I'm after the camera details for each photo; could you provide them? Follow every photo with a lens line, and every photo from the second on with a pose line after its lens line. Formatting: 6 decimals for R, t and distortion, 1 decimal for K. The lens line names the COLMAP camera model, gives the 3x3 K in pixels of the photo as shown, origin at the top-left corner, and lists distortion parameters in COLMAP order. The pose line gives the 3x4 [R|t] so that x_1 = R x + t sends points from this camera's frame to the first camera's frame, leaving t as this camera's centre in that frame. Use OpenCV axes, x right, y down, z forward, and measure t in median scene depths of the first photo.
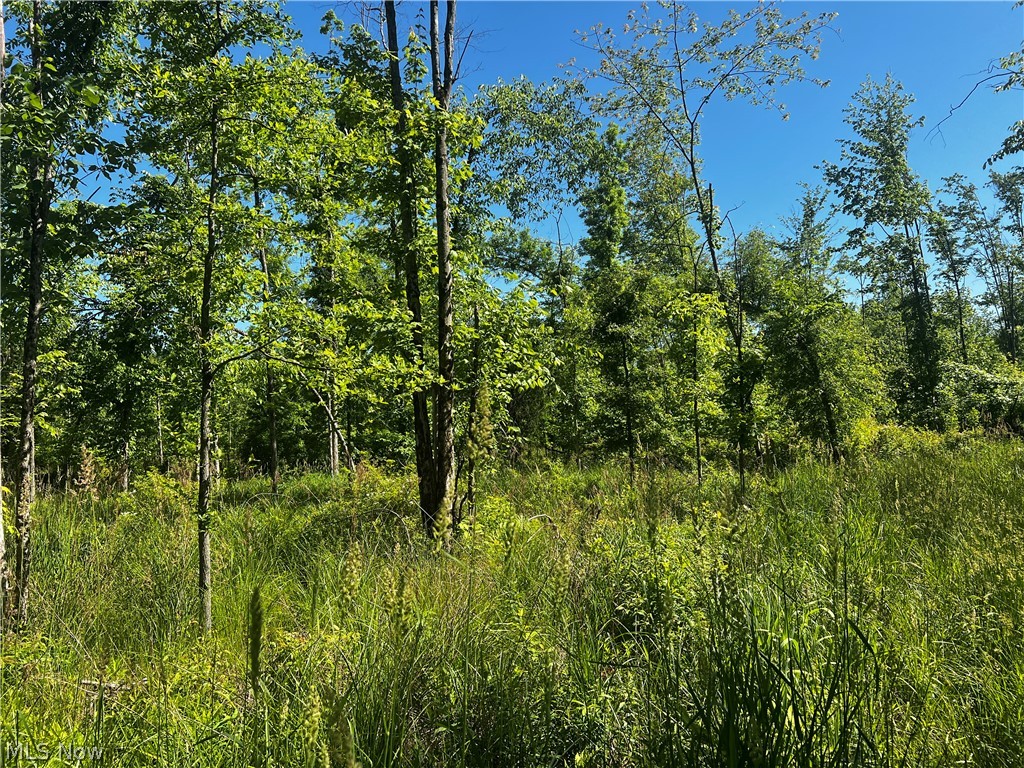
lens RADIAL K [[758.1, 0, 510.9], [0, 758.1, 383.7], [0, 0, 1]] dist [0.023337, -0.021821]
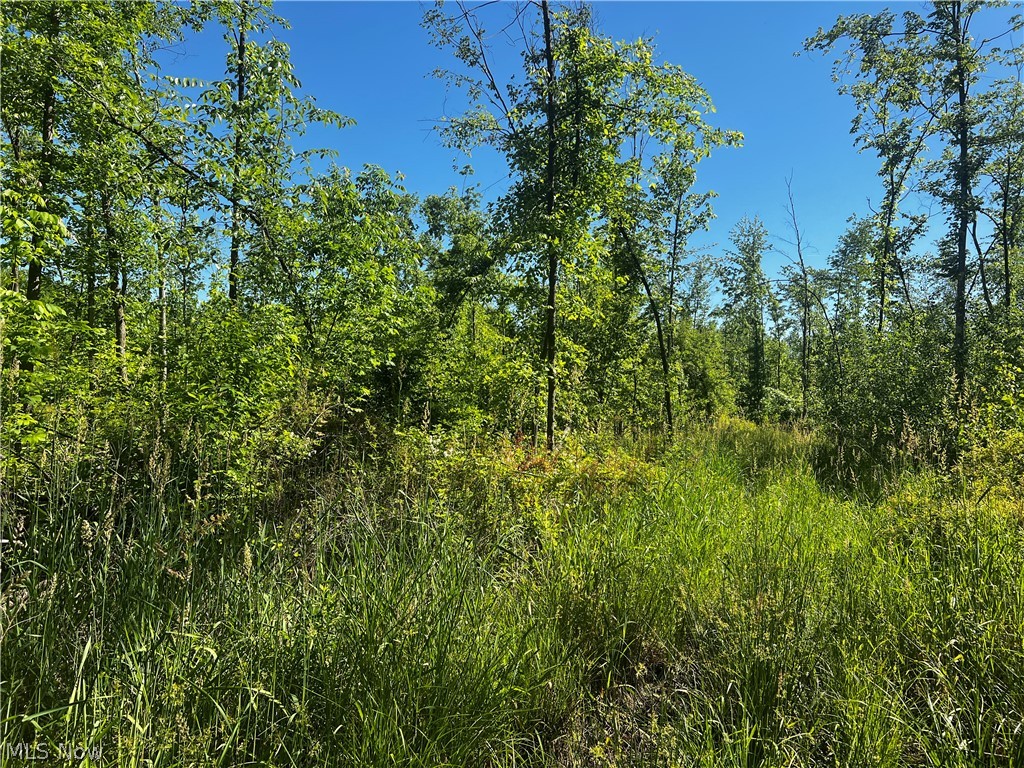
lens RADIAL K [[758.1, 0, 511.9], [0, 758.1, 384.4], [0, 0, 1]] dist [0.023337, -0.021821]
pose [[0.980316, 0.086814, 0.177324, -0.331096], [-0.094970, 0.994754, 0.038023, -0.042584], [-0.173093, -0.054115, 0.983418, -0.644715]]
